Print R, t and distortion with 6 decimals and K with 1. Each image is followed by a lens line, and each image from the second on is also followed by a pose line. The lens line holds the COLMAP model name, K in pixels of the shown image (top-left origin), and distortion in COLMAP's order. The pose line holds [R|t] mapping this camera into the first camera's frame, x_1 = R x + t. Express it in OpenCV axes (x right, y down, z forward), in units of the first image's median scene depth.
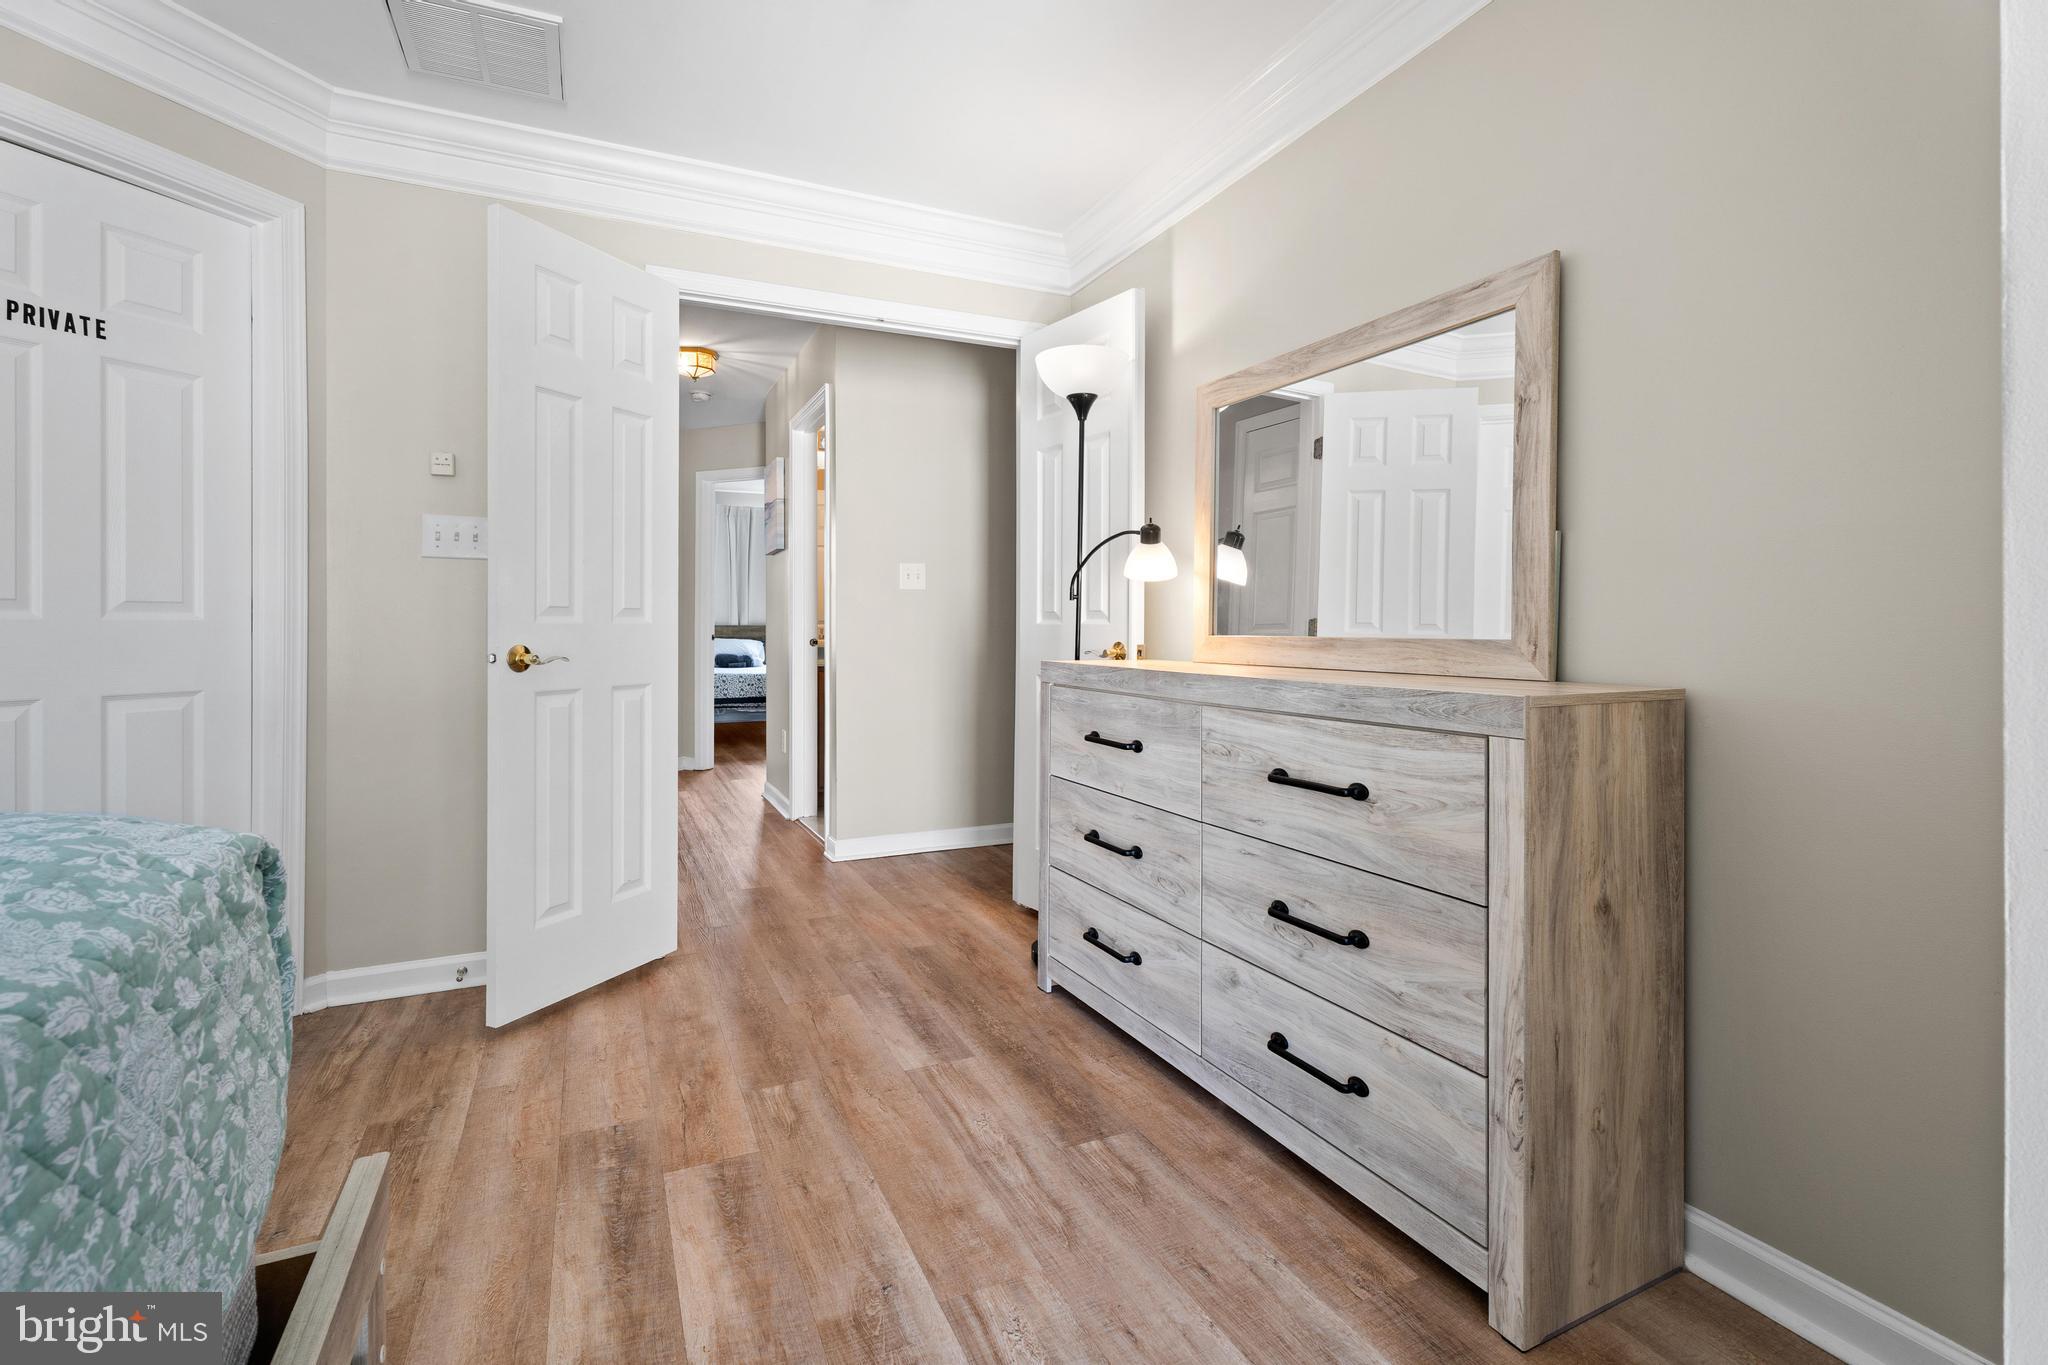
lens RADIAL K [[936.2, 0, 1018.4], [0, 936.2, 631.5], [0, 0, 1]] dist [0.001777, 0.000127]
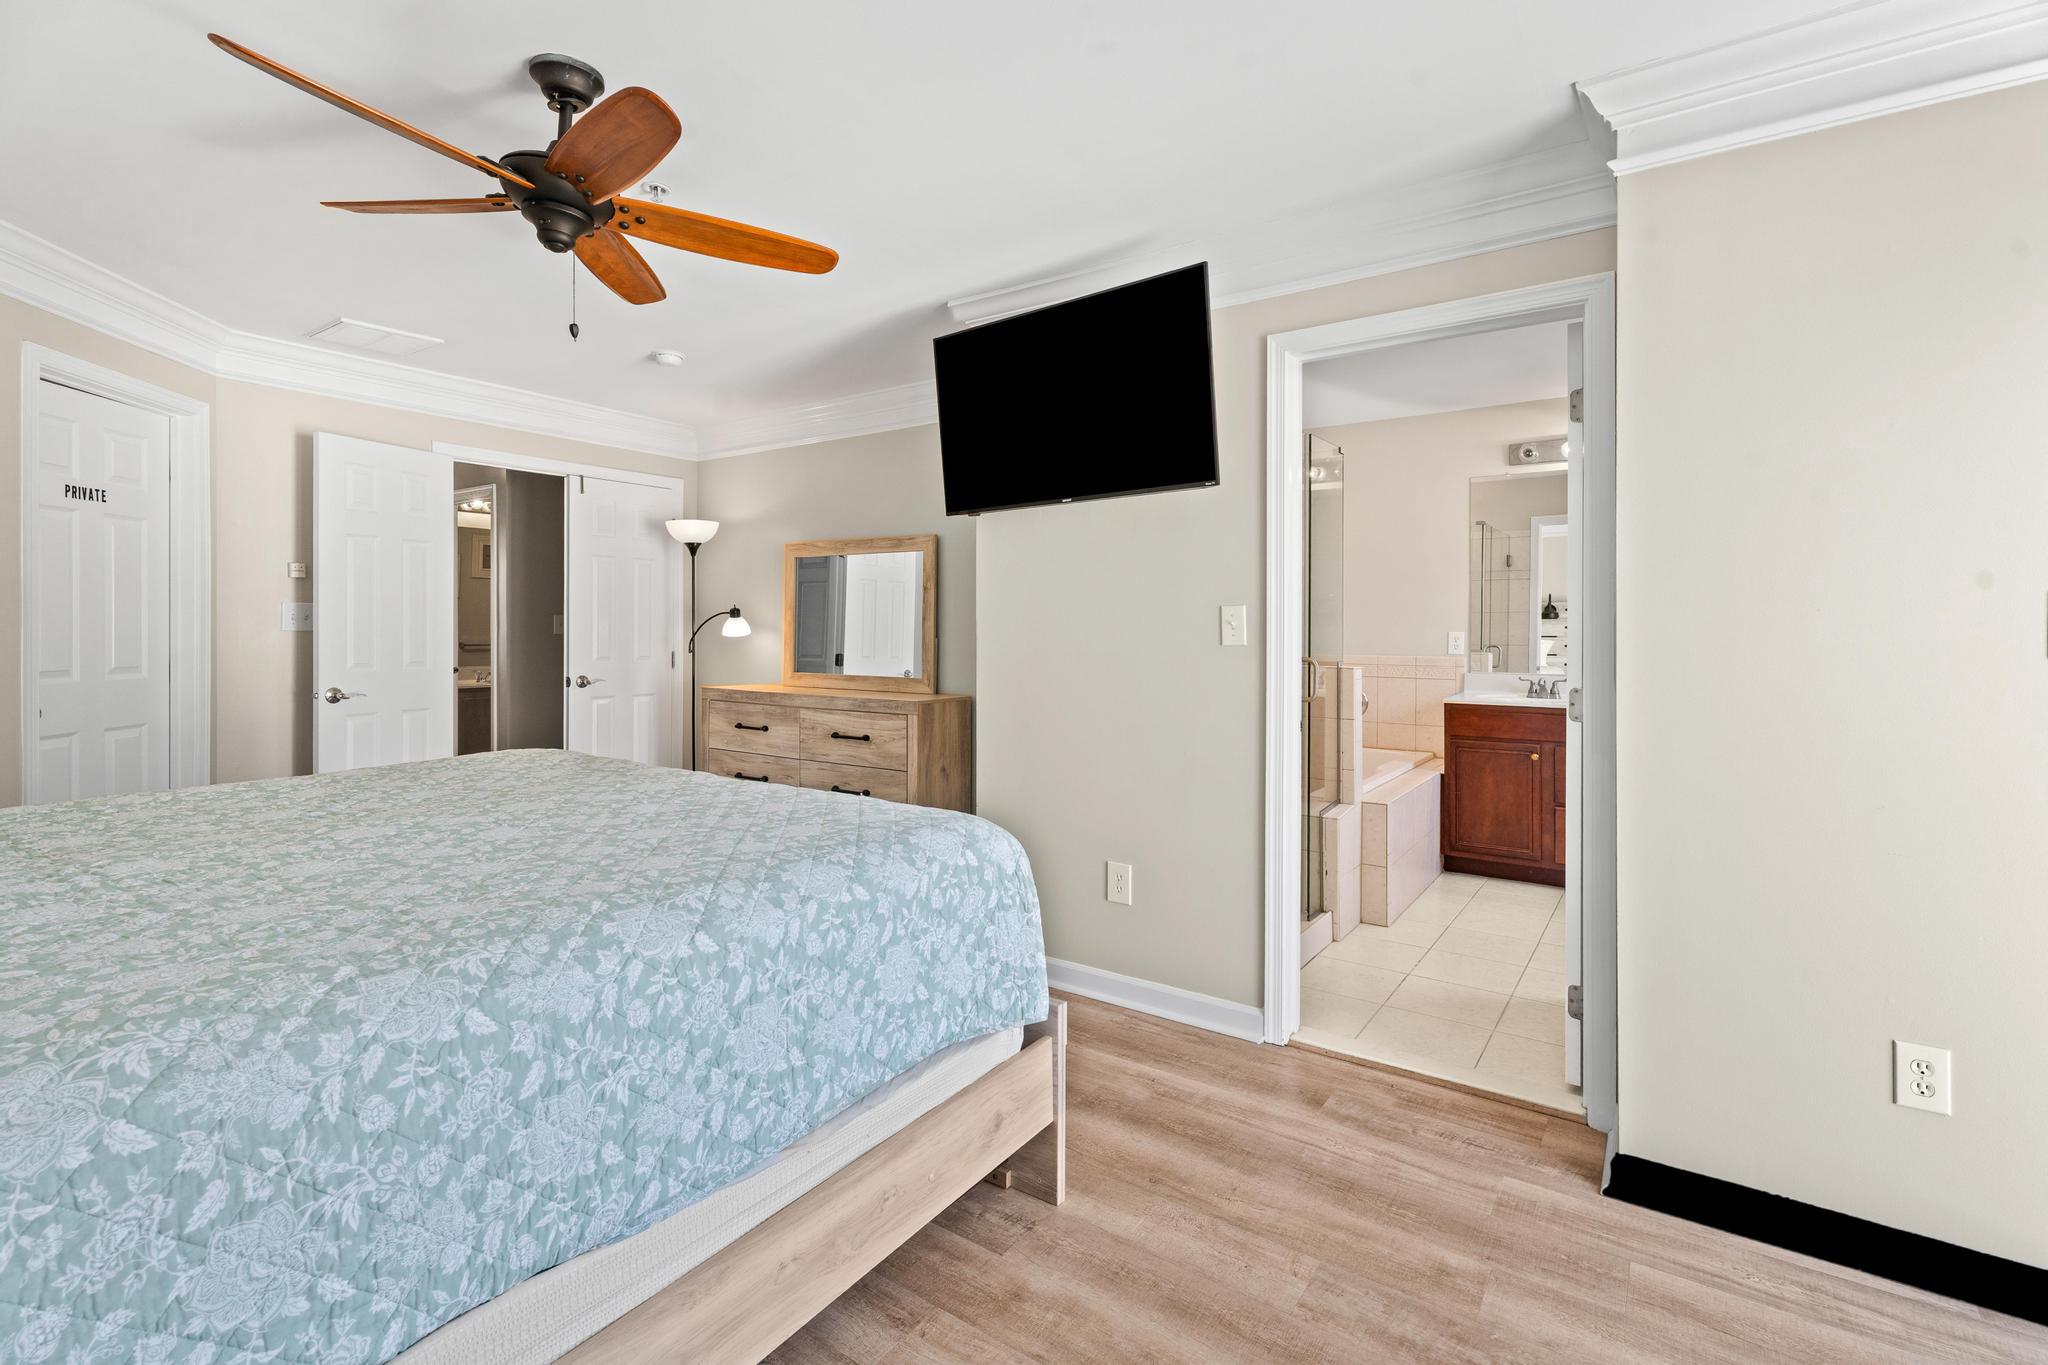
lens RADIAL K [[936.2, 0, 1018.4], [0, 936.2, 631.5], [0, 0, 1]] dist [0.001777, 0.000127]
pose [[0.866709, 0.000681, 0.498814, -0.439009], [-0.001533, 0.999998, 0.001298, -0.101439], [-0.498812, -0.001890, 0.866708, -1.133141]]
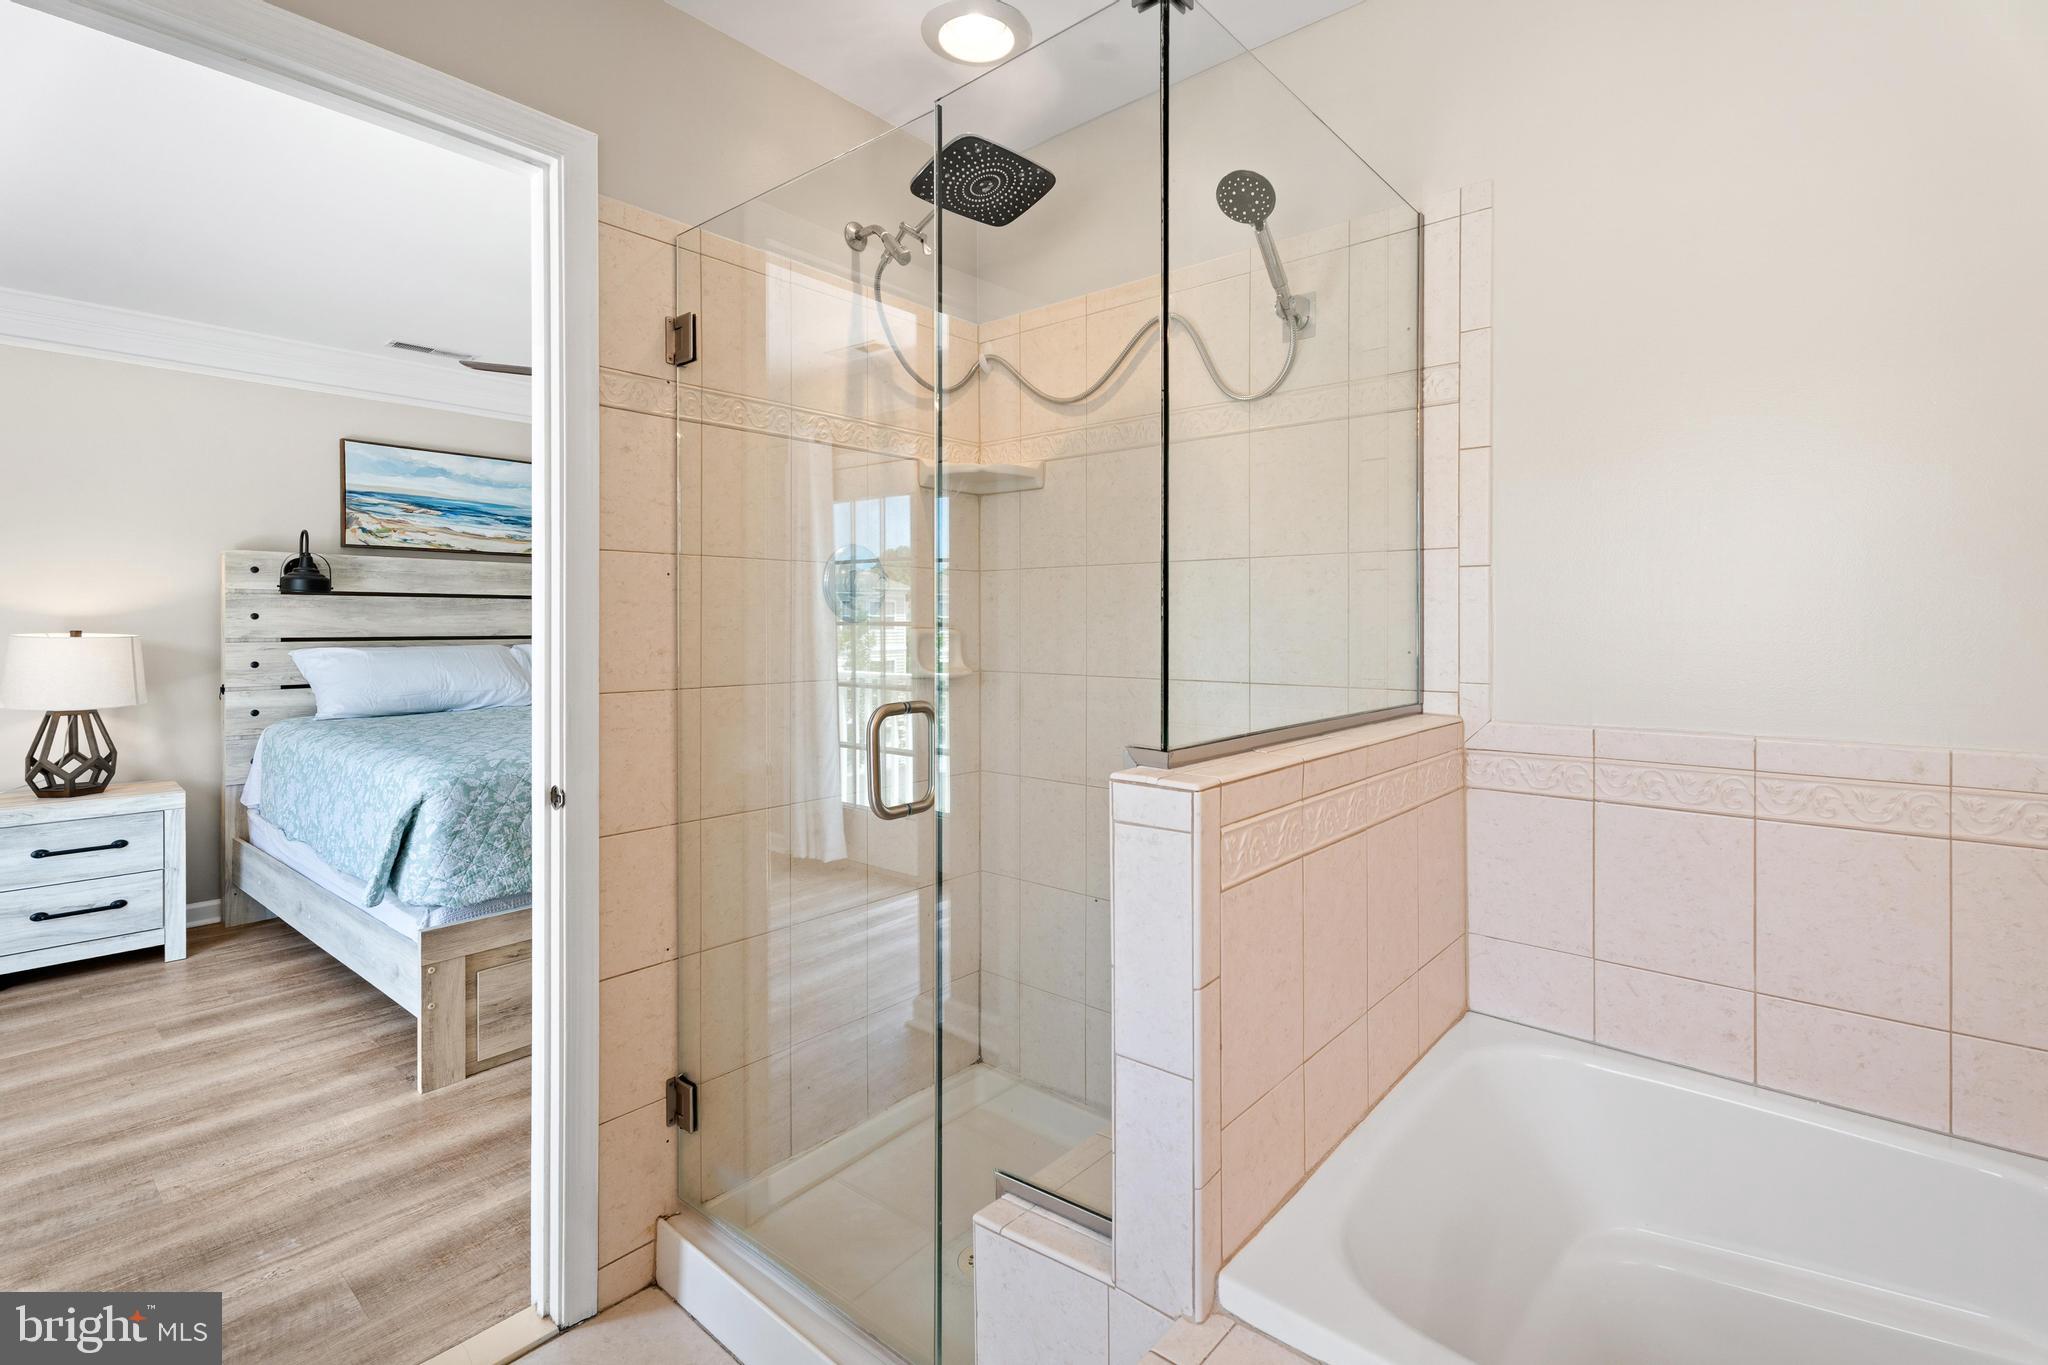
lens RADIAL K [[930.6, 0, 1024.9], [0, 930.6, 623.0], [0, 0, 1]] dist [0.000416, -0.000761]
pose [[0.420594, -0.001867, -0.907247, 1.397380], [-0.003114, 0.999989, -0.003501, -0.104369], [0.907244, 0.004298, 0.420583, -0.161438]]
